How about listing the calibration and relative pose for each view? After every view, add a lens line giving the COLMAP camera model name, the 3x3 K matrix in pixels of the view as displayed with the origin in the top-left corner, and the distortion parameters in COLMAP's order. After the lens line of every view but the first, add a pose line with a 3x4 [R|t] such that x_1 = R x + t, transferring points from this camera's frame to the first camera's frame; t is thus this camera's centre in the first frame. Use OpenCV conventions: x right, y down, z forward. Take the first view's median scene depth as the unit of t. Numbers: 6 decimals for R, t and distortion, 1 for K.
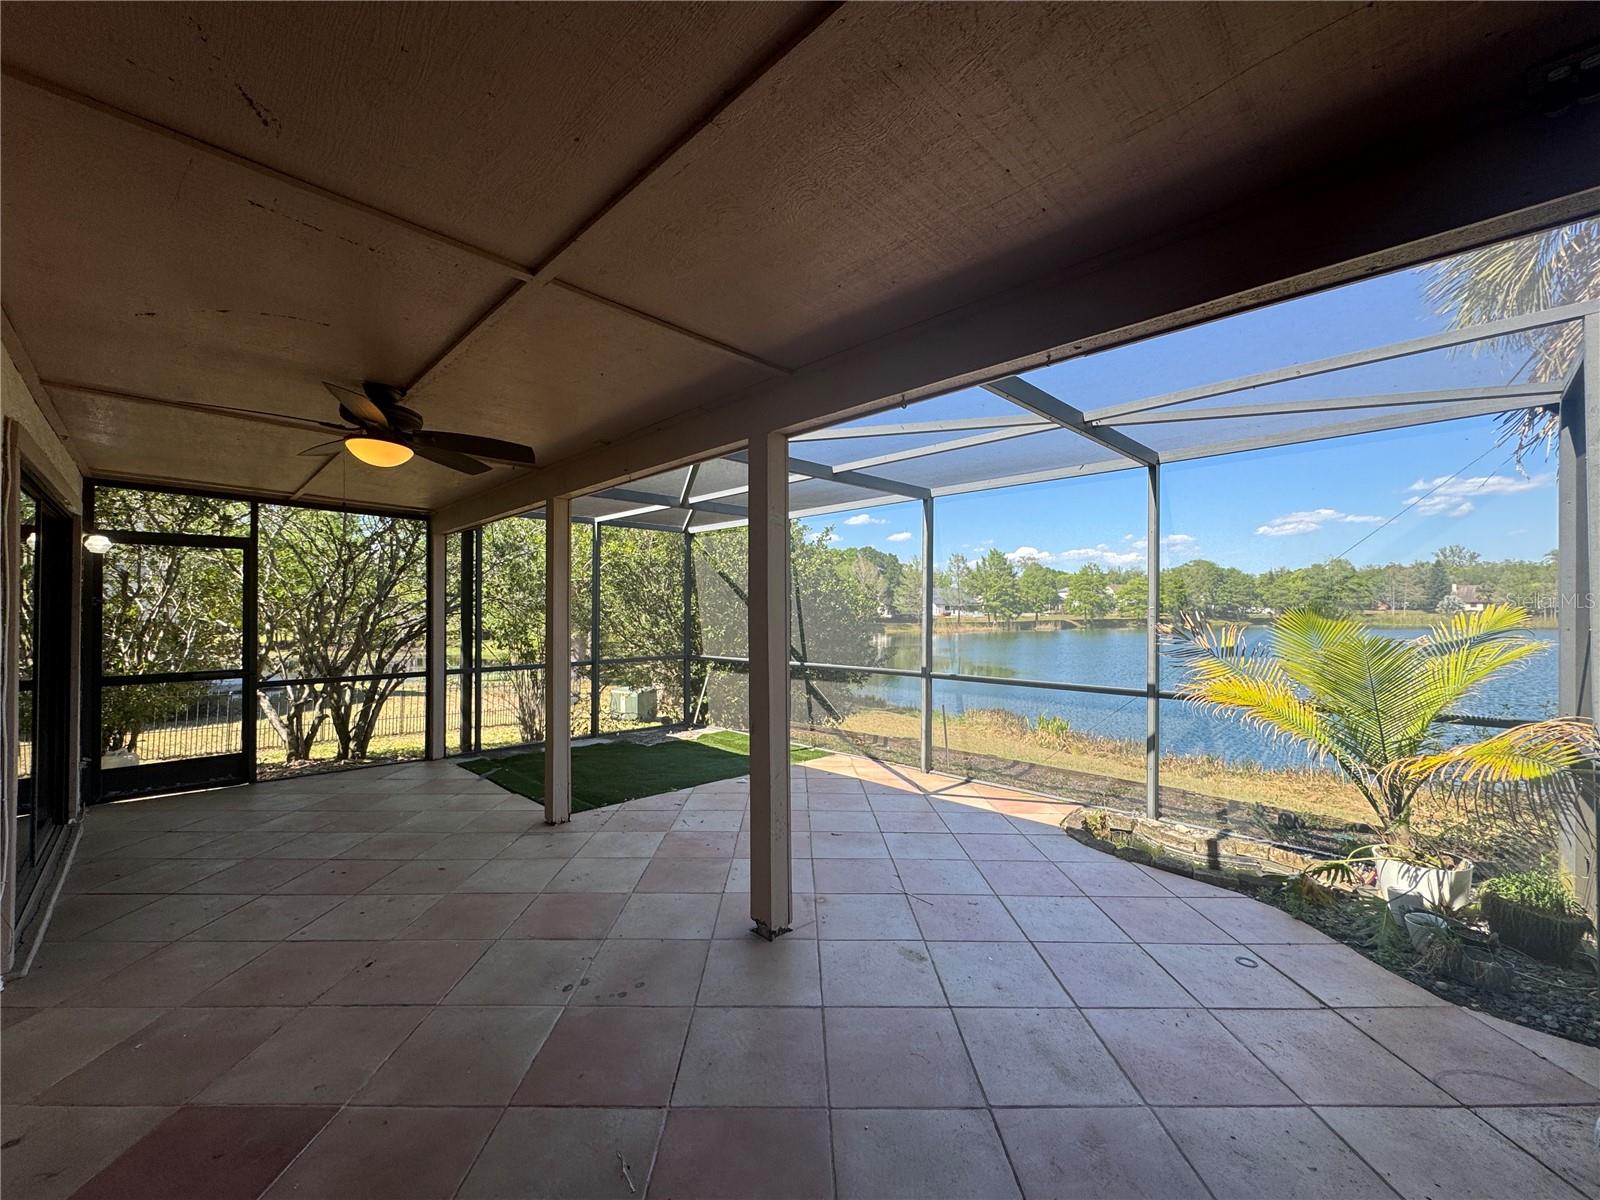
lens RADIAL K [[634.0, 0, 804.6], [0, 634.0, 603.1], [0, 0, 1]] dist [-0.002816, -0.000305]
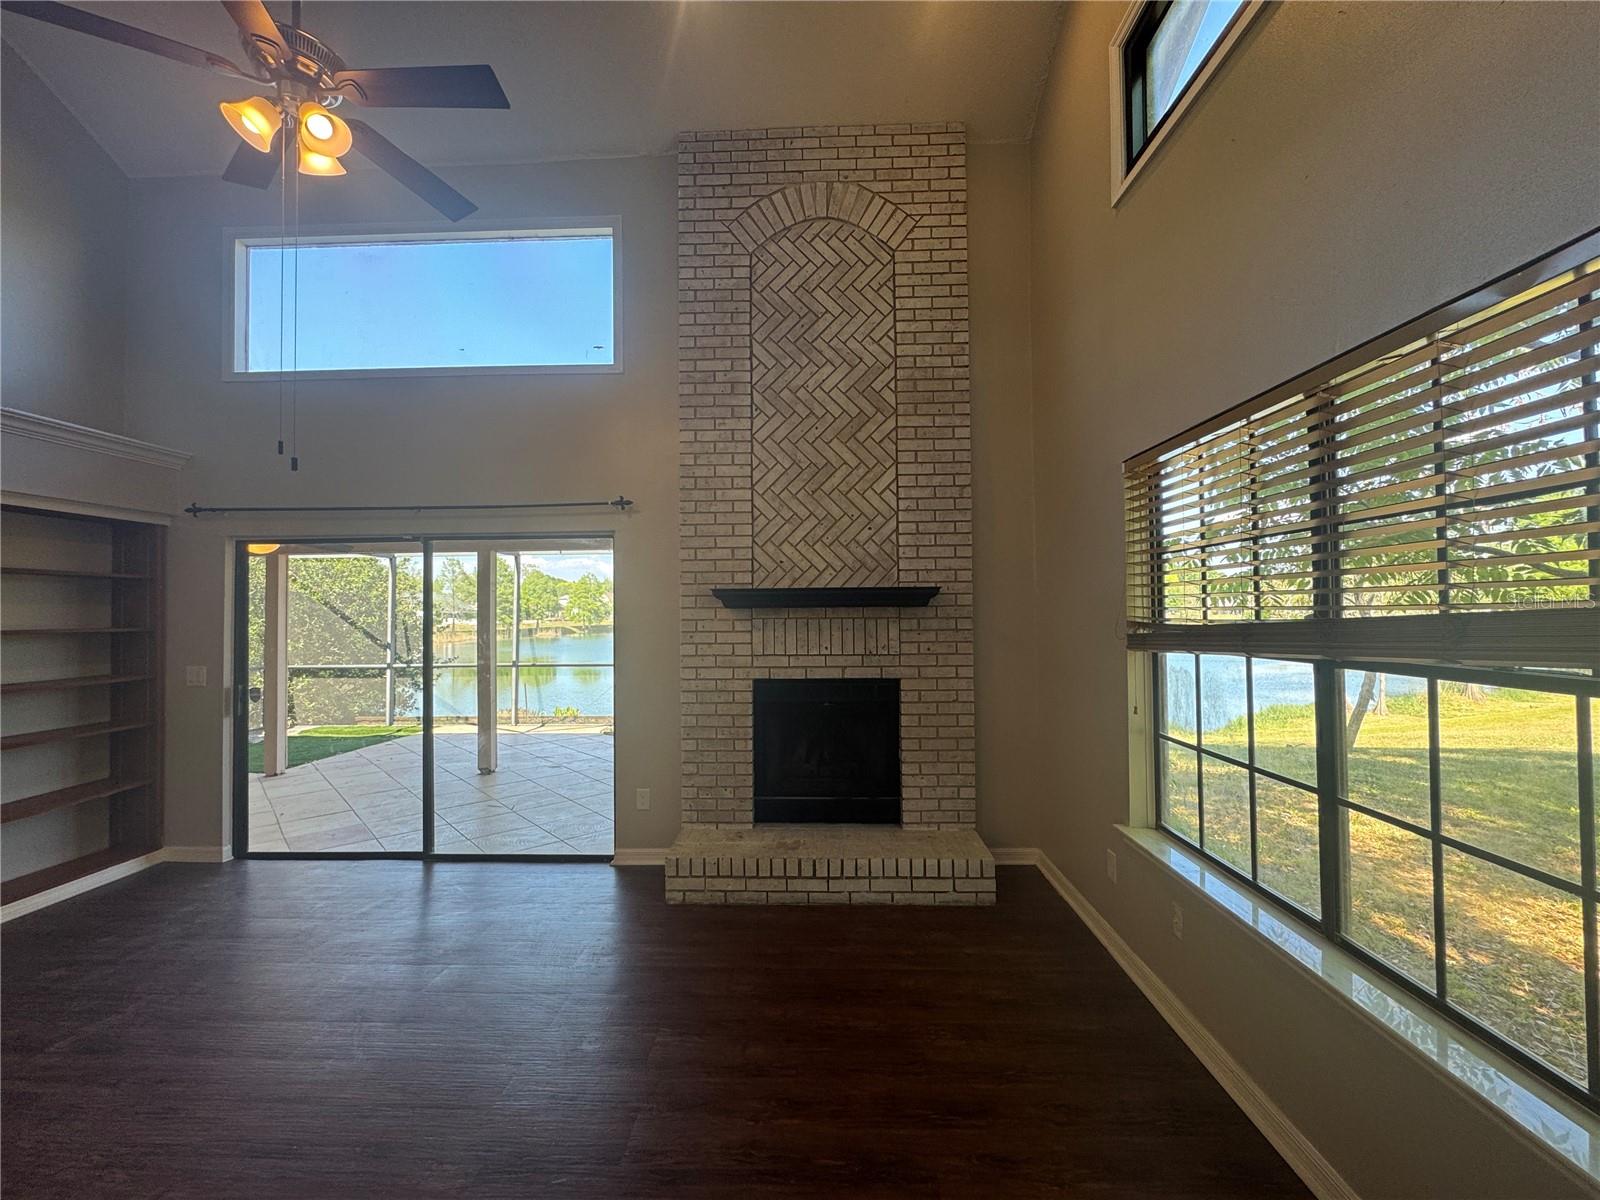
lens RADIAL K [[634.0, 0, 803.4], [0, 634.0, 599.7], [0, 0, 1]] dist [-0.002816, -0.000305]
pose [[0.729562, 0.014019, 0.683771, -0.018705], [-0.003827, 0.999858, -0.016416, -0.001714], [-0.683904, 0.009360, 0.729512, -0.034625]]
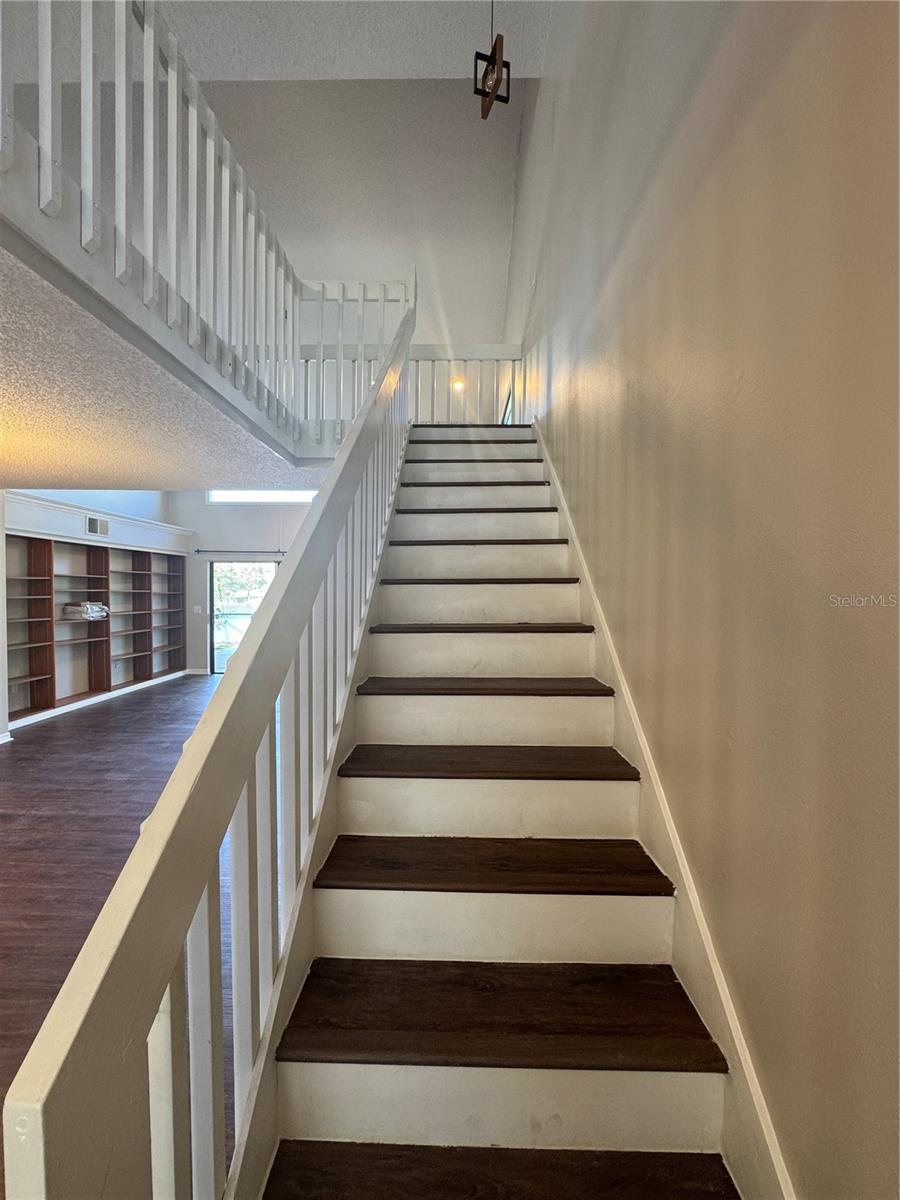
lens RADIAL K [[475.5, 0, 450.7], [0, 475.5, 602.0], [0, 0, 1]] dist [-0.002816, -0.000305]
pose [[0.724398, -0.006219, 0.689354, -0.121313], [-0.020789, 0.999307, 0.030861, -0.004044], [-0.689068, -0.036687, 0.723767, -0.180058]]
